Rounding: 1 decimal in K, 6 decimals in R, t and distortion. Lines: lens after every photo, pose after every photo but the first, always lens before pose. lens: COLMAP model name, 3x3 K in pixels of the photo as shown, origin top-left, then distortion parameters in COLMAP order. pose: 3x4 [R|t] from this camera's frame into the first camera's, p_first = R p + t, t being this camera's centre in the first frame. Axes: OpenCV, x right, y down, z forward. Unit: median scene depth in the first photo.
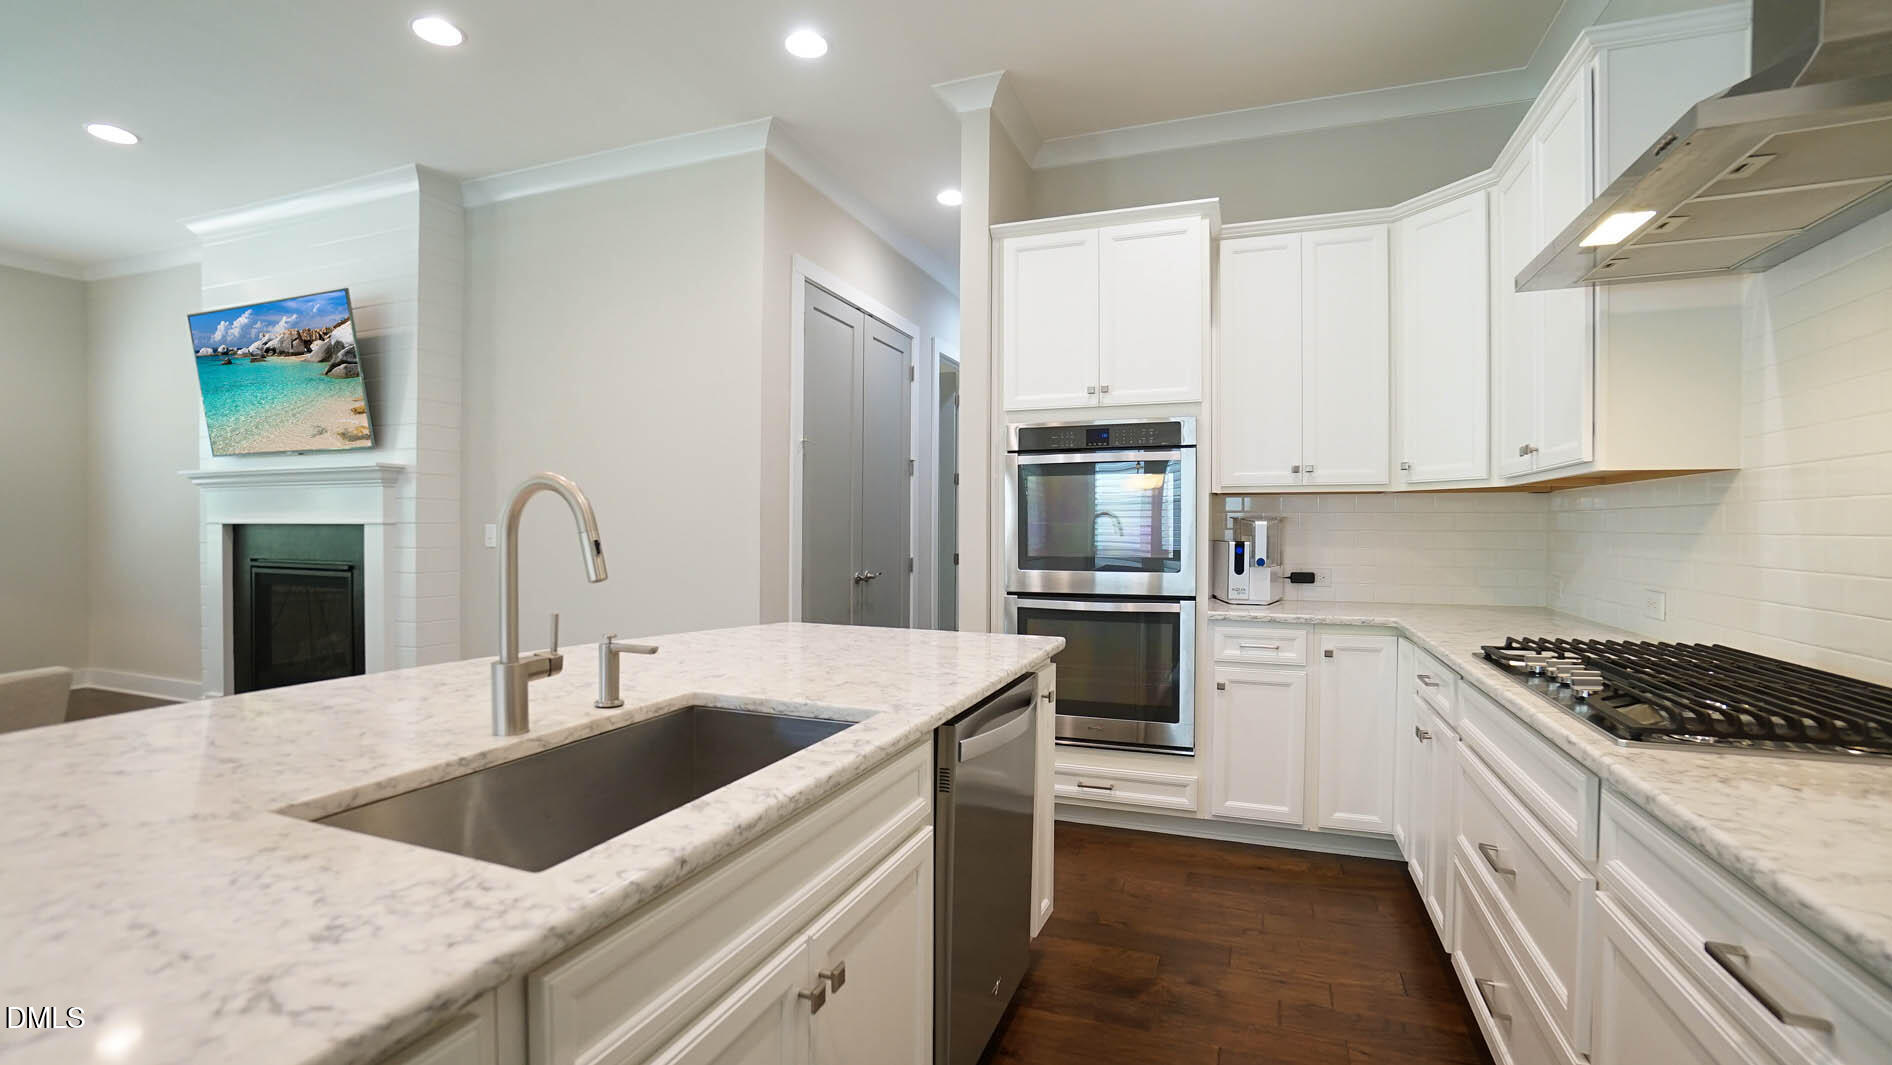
lens RADIAL K [[833.7, 0, 946.0], [0, 833.7, 532.5], [0, 0, 1]] dist [-0.057531, 0.021288]
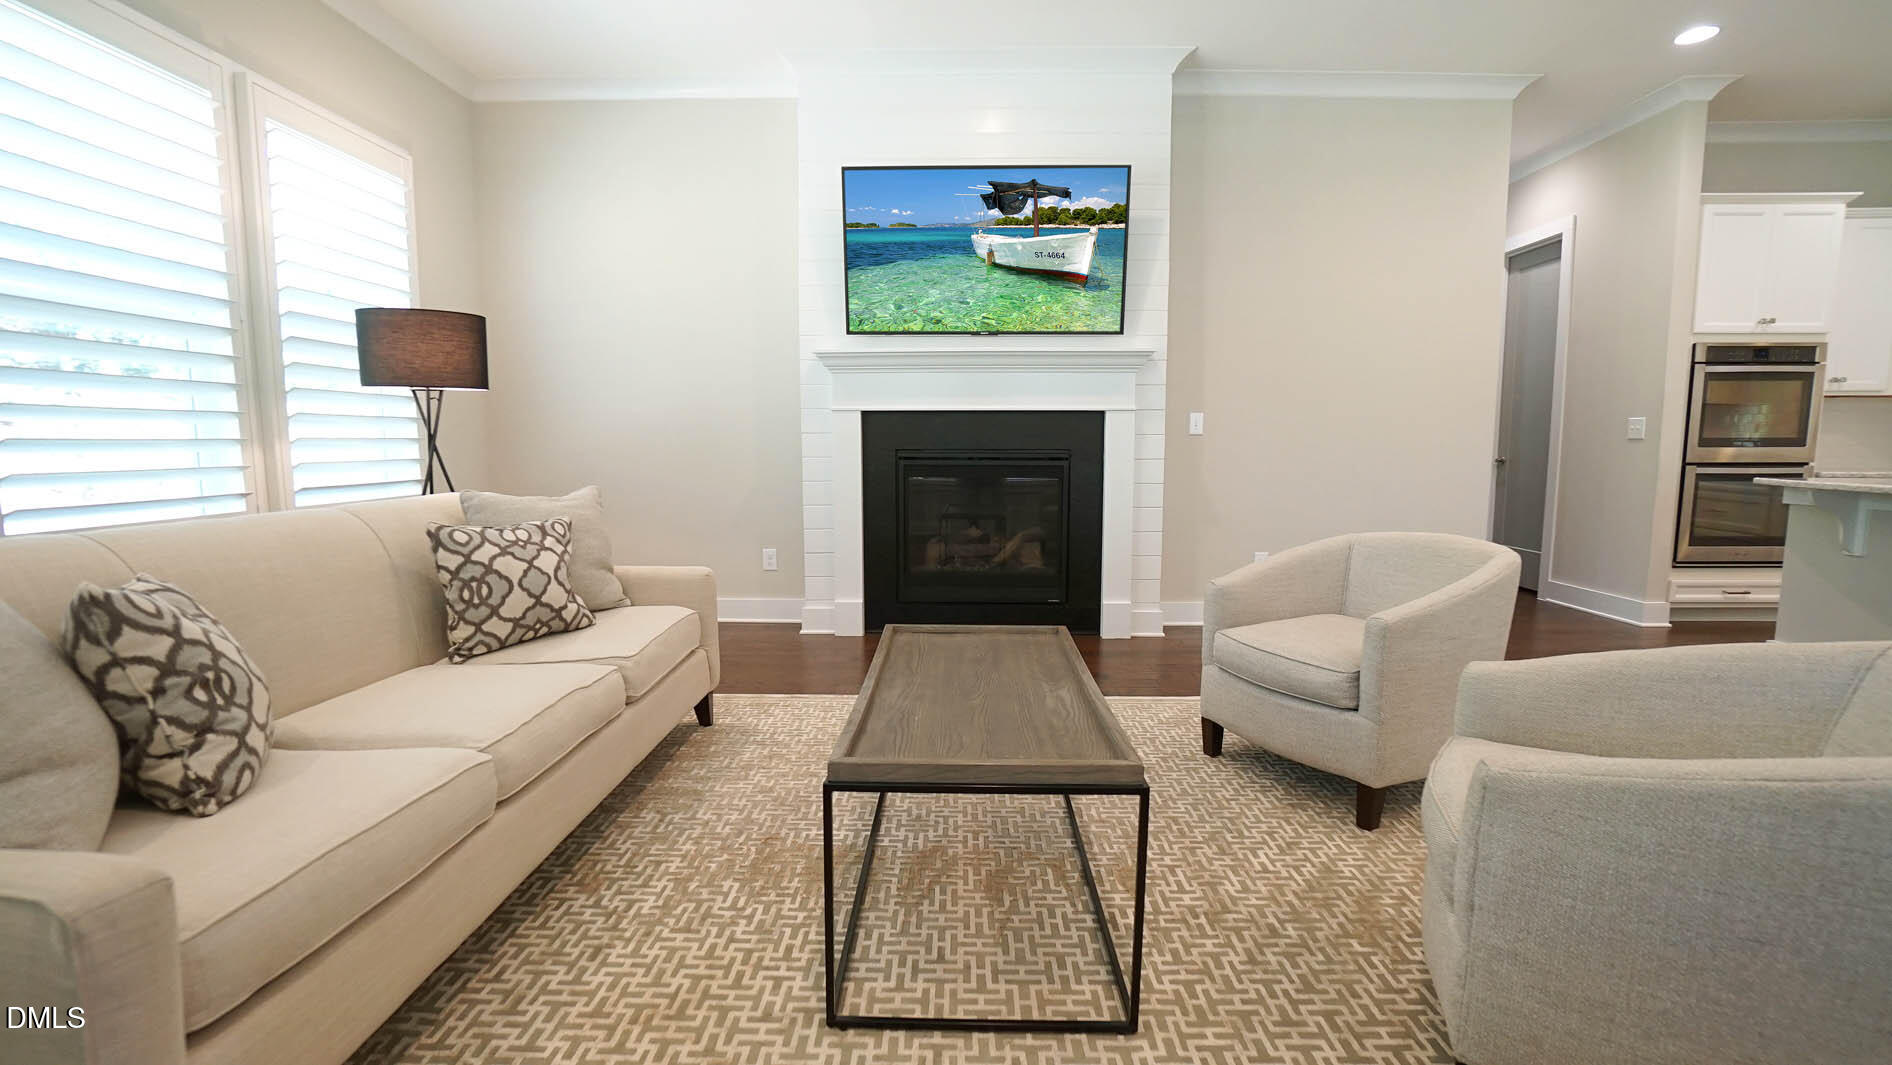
lens RADIAL K [[833.7, 0, 946.0], [0, 833.7, 532.5], [0, 0, 1]] dist [-0.057531, 0.021288]
pose [[0.941681, -0.041539, 0.333933, -1.256134], [0.005652, 0.994164, 0.107729, 0.027421], [-0.336459, -0.099559, 0.936421, 0.102046]]
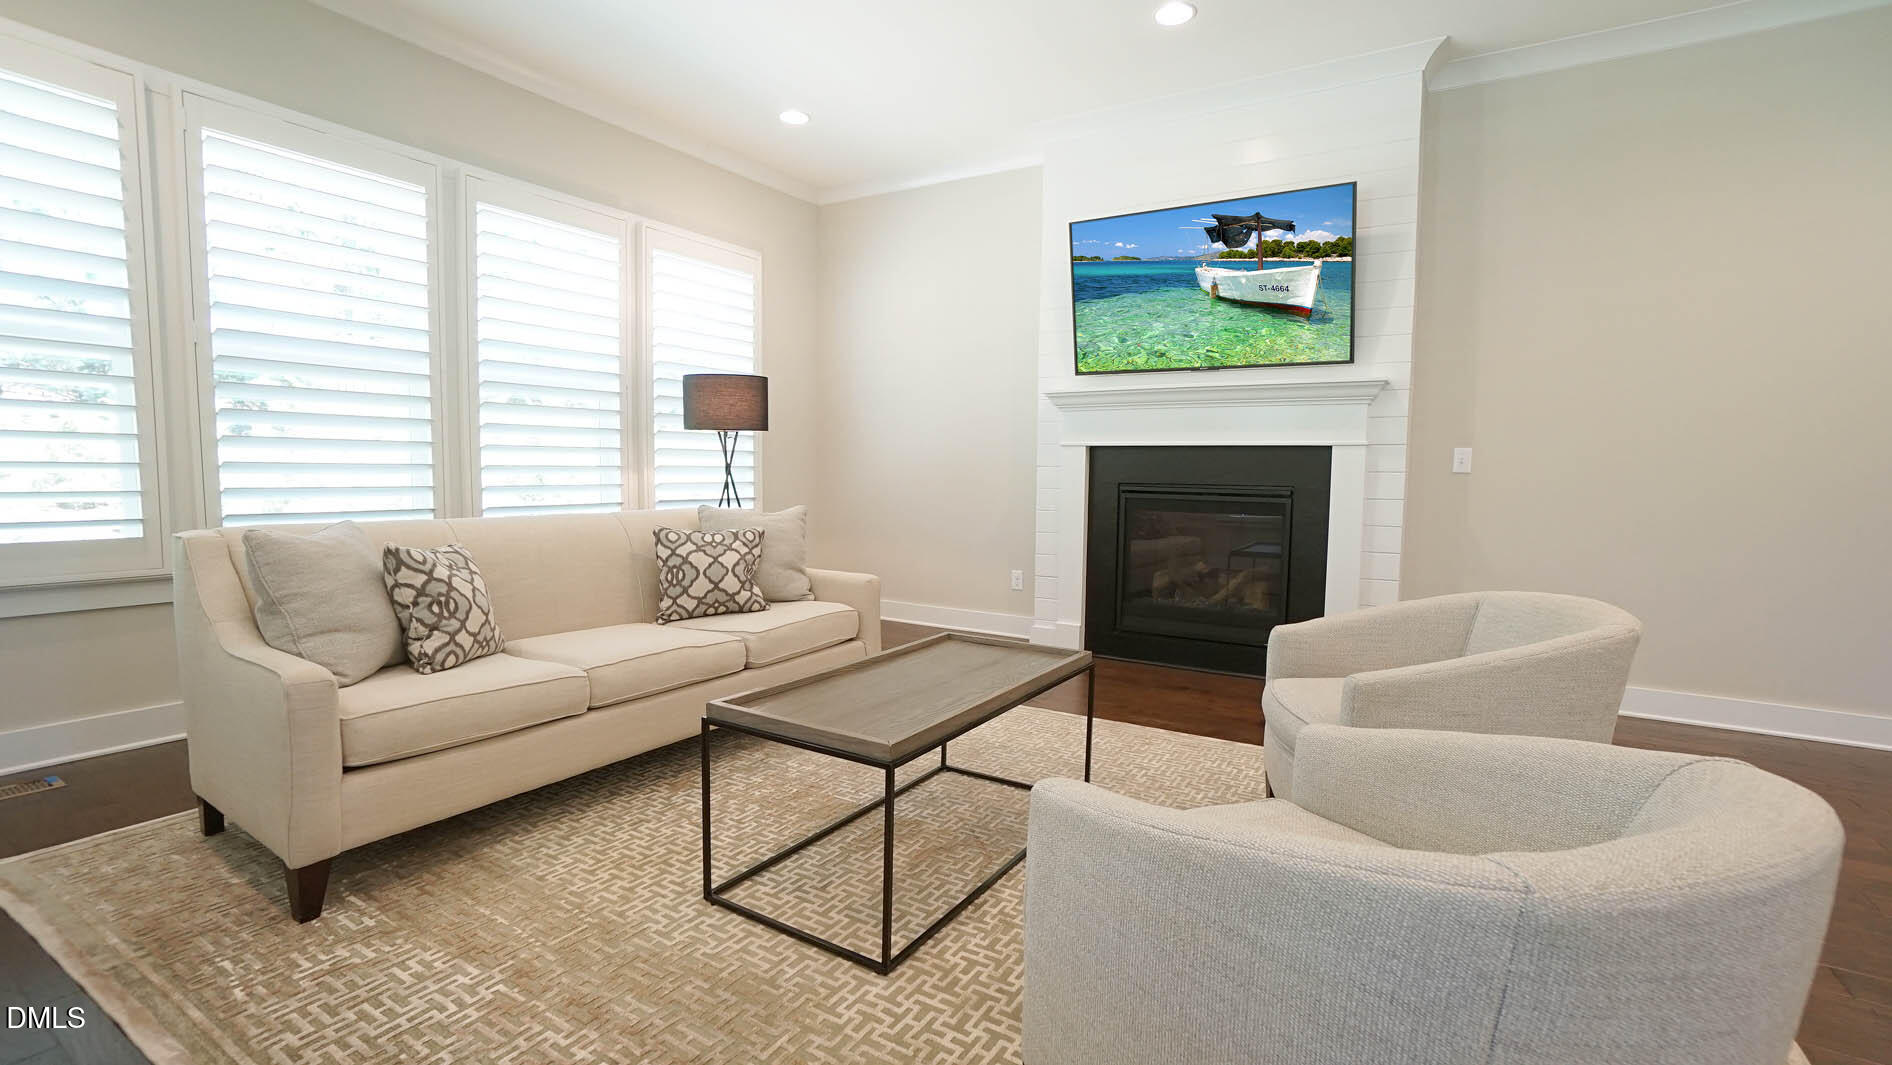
lens RADIAL K [[833.7, 0, 946.0], [0, 833.7, 532.5], [0, 0, 1]] dist [-0.057531, 0.021288]
pose [[0.982591, 0.020667, -0.184629, -0.980660], [-0.007612, 0.997437, 0.071139, 0.025242], [0.185626, -0.068495, 0.980230, -0.002159]]
